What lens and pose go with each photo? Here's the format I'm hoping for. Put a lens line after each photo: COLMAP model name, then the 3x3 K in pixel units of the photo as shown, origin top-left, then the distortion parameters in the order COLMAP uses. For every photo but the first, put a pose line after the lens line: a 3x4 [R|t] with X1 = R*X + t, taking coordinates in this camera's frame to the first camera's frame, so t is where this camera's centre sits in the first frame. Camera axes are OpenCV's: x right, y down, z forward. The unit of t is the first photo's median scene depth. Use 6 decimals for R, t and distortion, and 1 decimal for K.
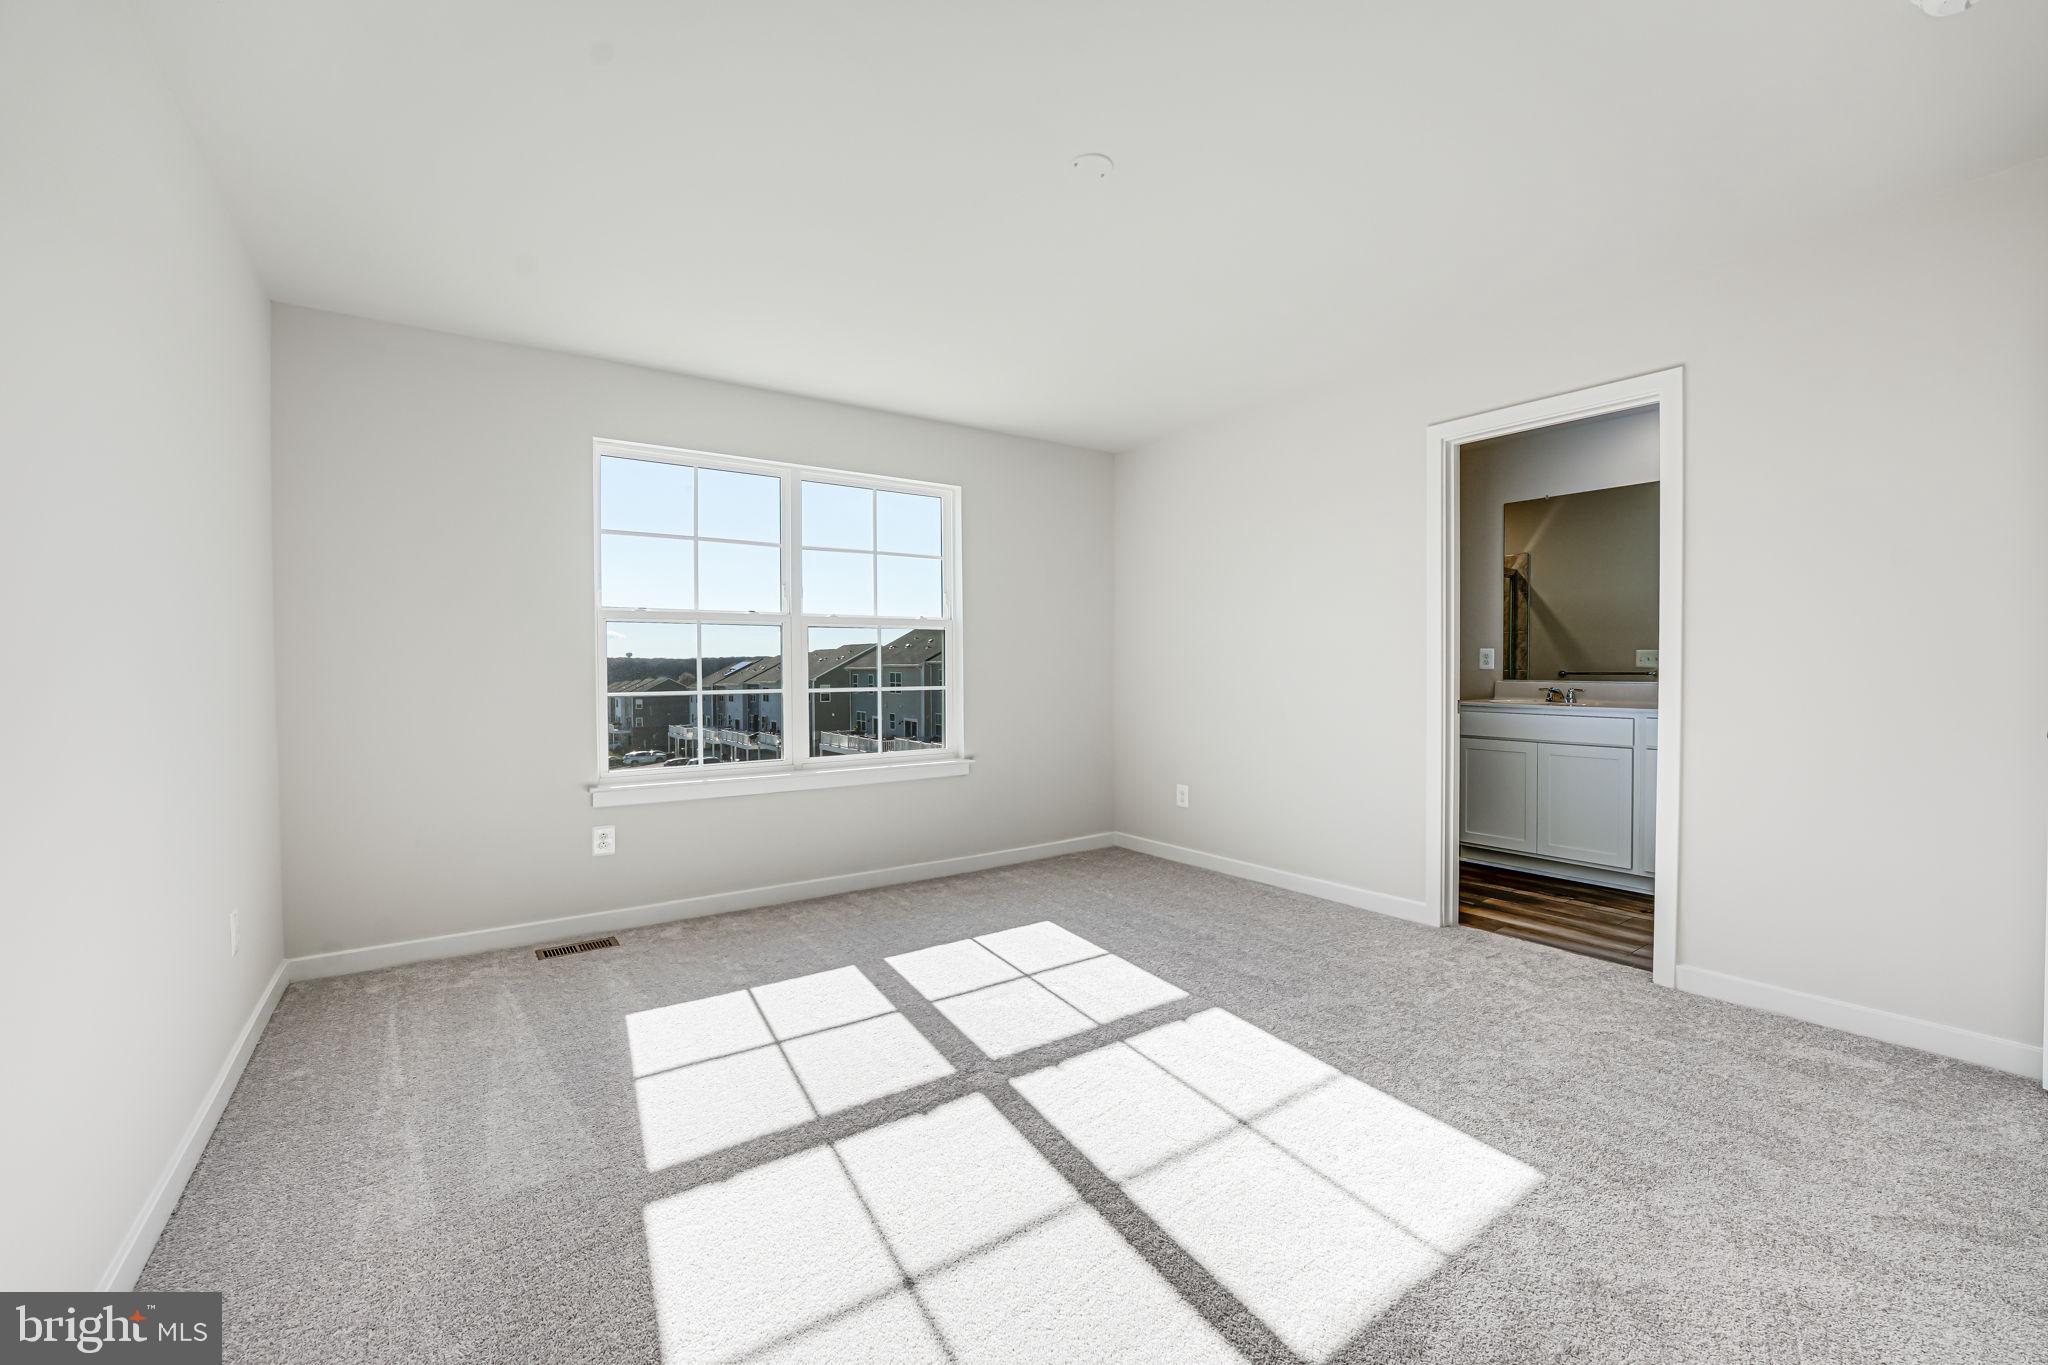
lens RADIAL K [[876.2, 0, 1024.0], [0, 876.2, 682.5], [0, 0, 1]] dist [0.001004, -0.000003]
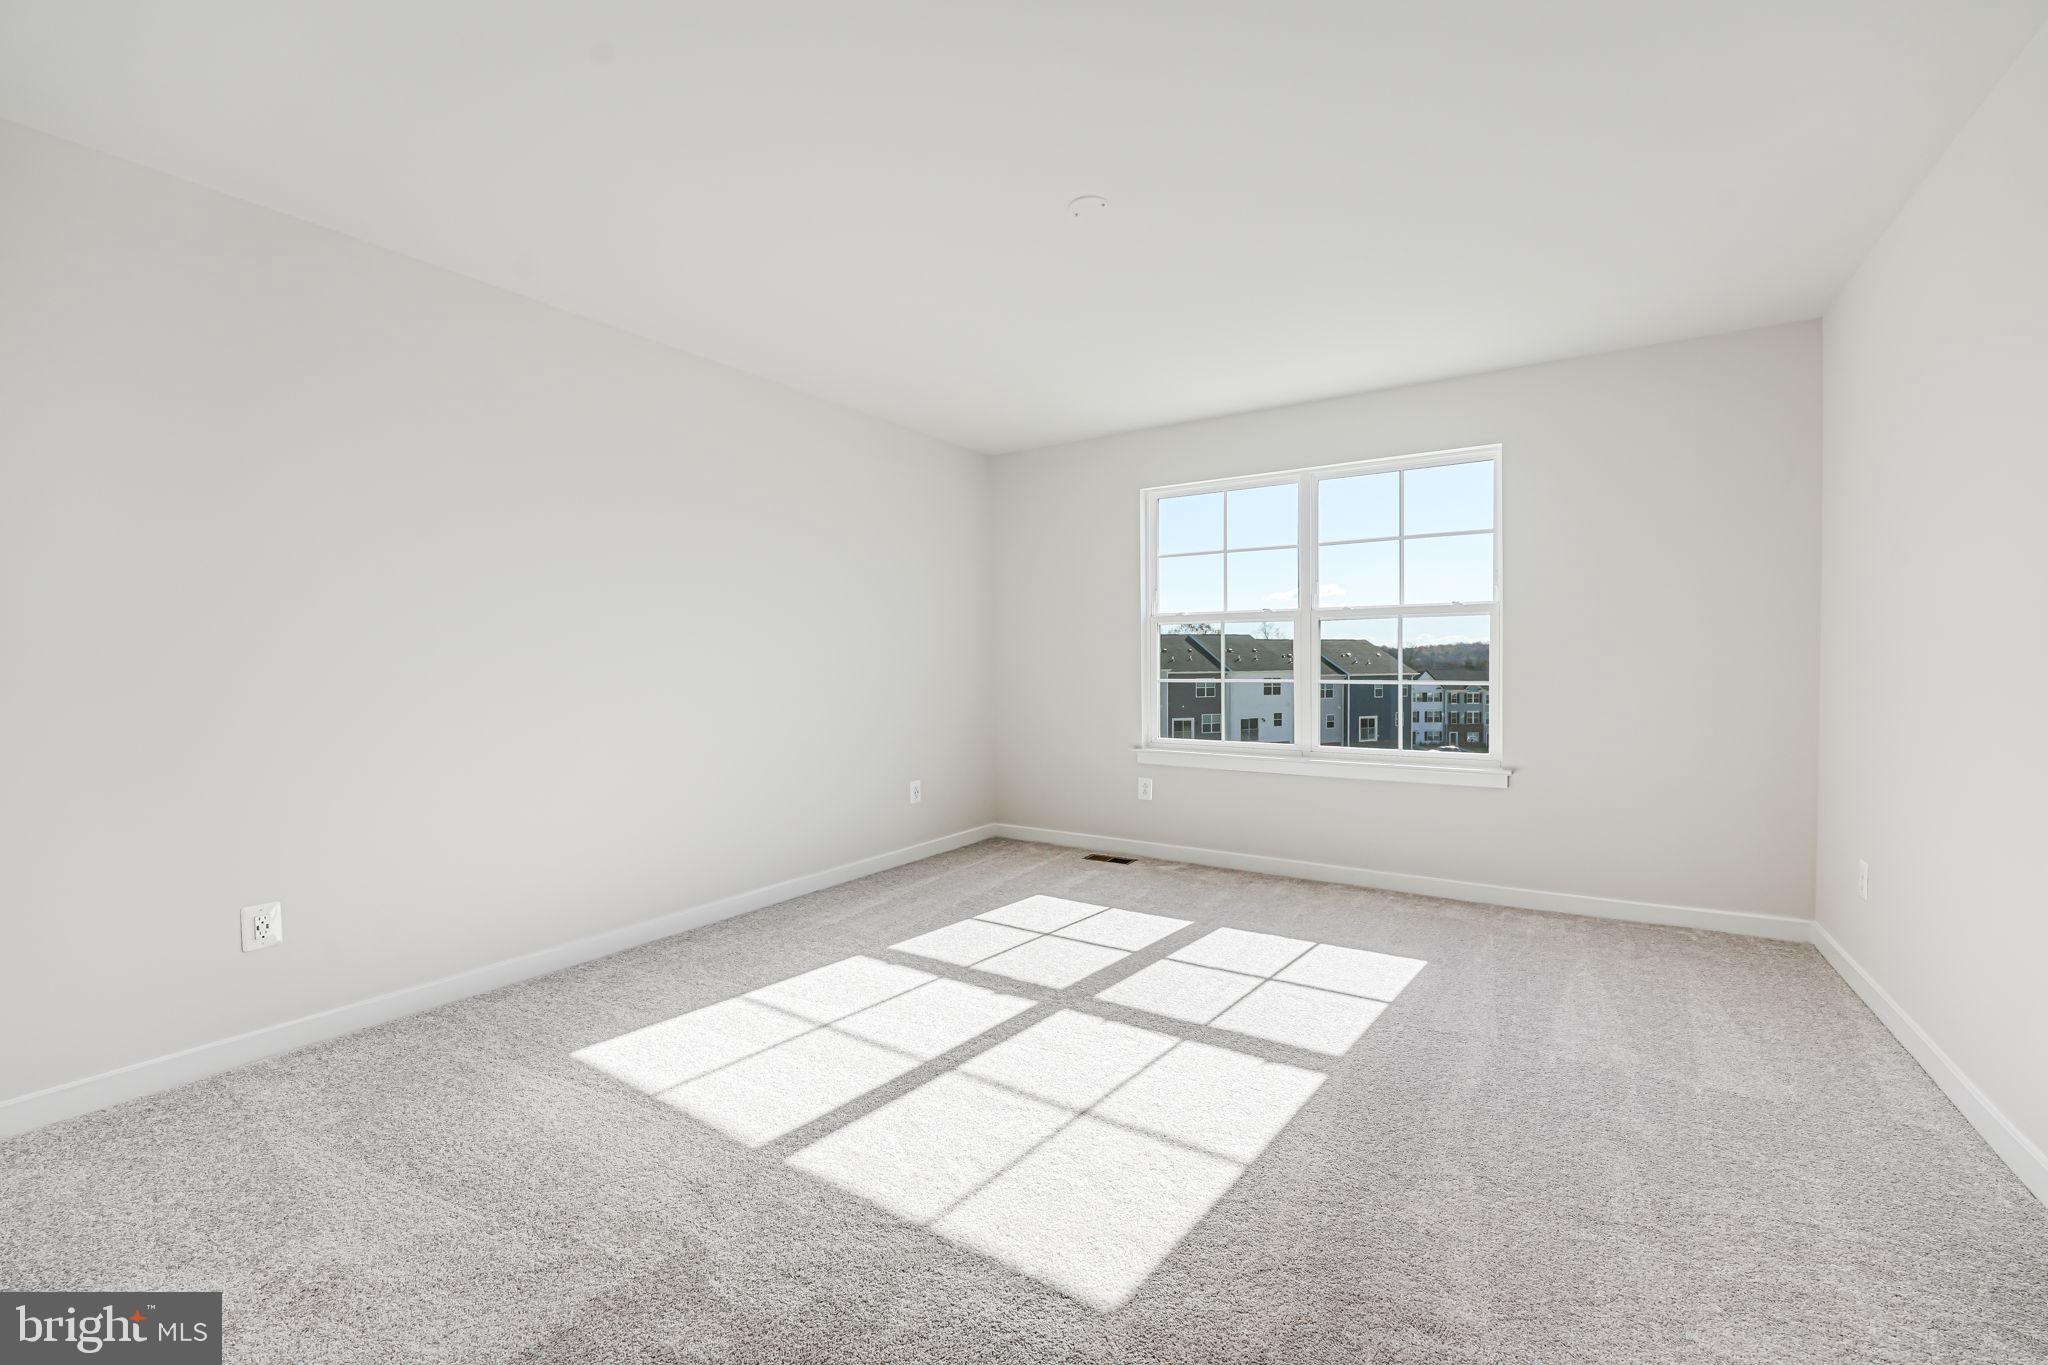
lens RADIAL K [[890.6, 0, 1024.0], [0, 890.6, 682.5], [0, 0, 1]] dist [-0.049702, -0.000006]
pose [[0.322265, 0.023133, -0.946367, 0.706391], [-0.020445, 0.999638, 0.017474, -0.000919], [0.946429, 0.013717, 0.322621, 0.369407]]
